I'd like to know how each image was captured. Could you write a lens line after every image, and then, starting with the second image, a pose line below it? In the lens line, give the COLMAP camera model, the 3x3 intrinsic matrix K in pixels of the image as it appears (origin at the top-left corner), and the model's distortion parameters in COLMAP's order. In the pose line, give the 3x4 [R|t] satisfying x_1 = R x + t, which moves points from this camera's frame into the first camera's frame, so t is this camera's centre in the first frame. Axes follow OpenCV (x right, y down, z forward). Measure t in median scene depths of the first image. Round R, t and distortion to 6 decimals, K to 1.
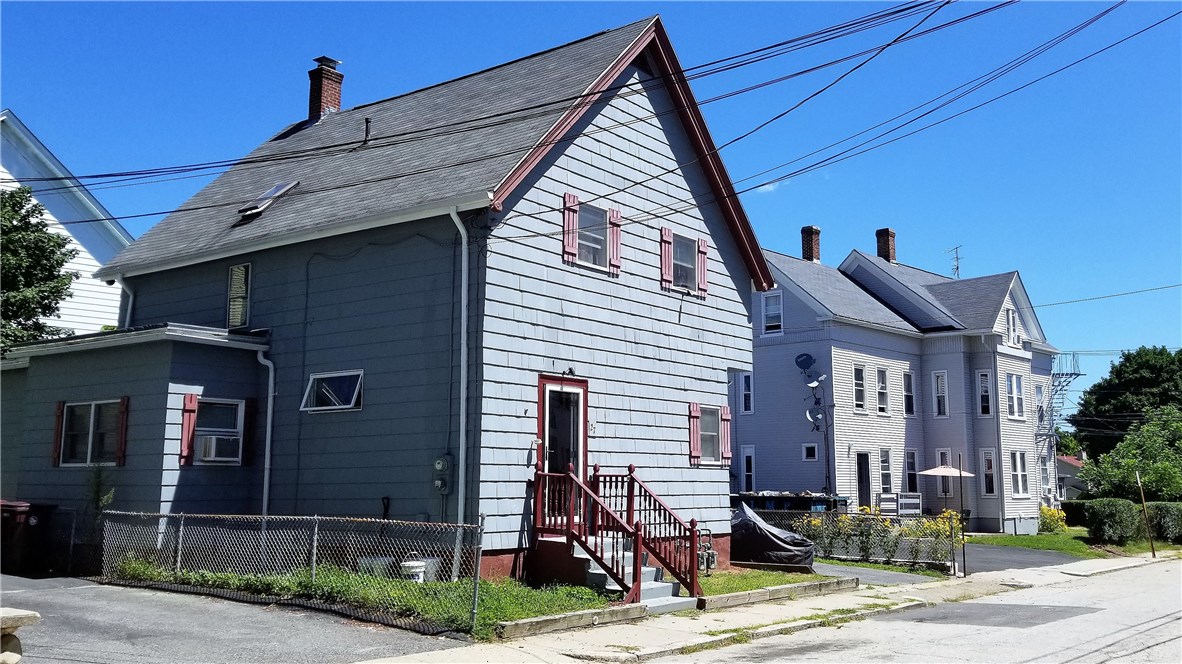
lens RADIAL K [[1057.8, 0, 592.9], [0, 1057.8, 298.9], [0, 0, 1]] dist [0.089163, -0.163797]
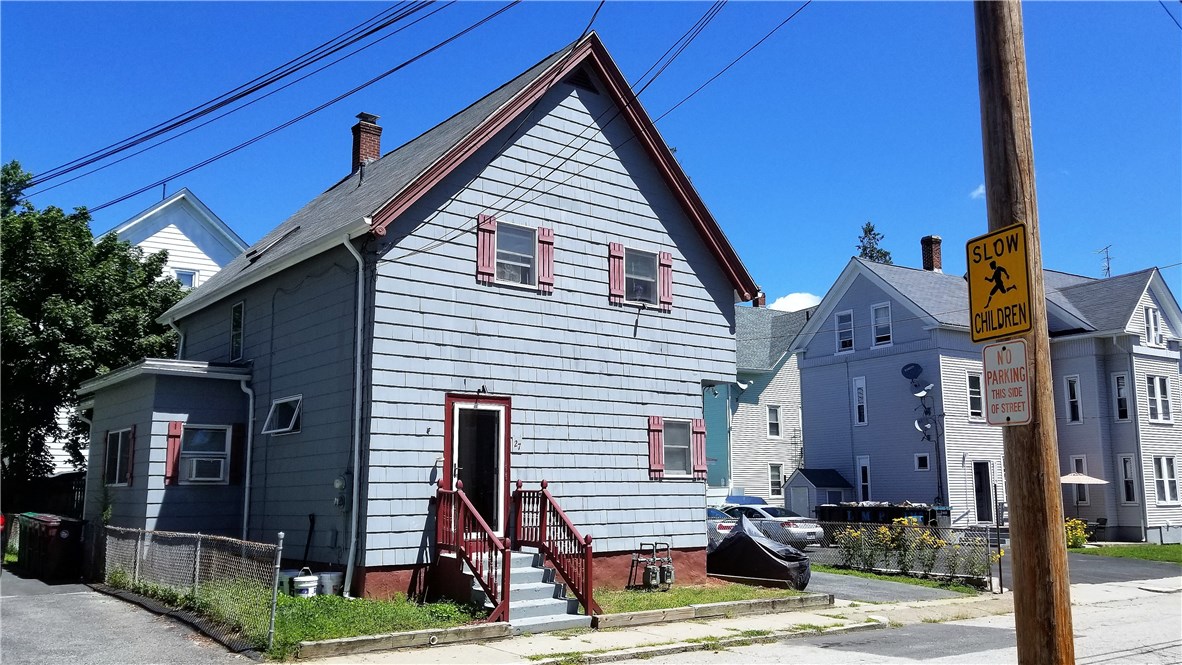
lens RADIAL K [[940.6, 0, 591.0], [0, 940.6, 332.5], [0, 0, 1]] dist [0.073868, -0.132918]
pose [[0.968192, -0.049690, -0.245223, 0.278899], [0.050793, 0.998708, -0.001830, 0.019333], [0.244997, -0.010684, 0.969465, 0.138980]]
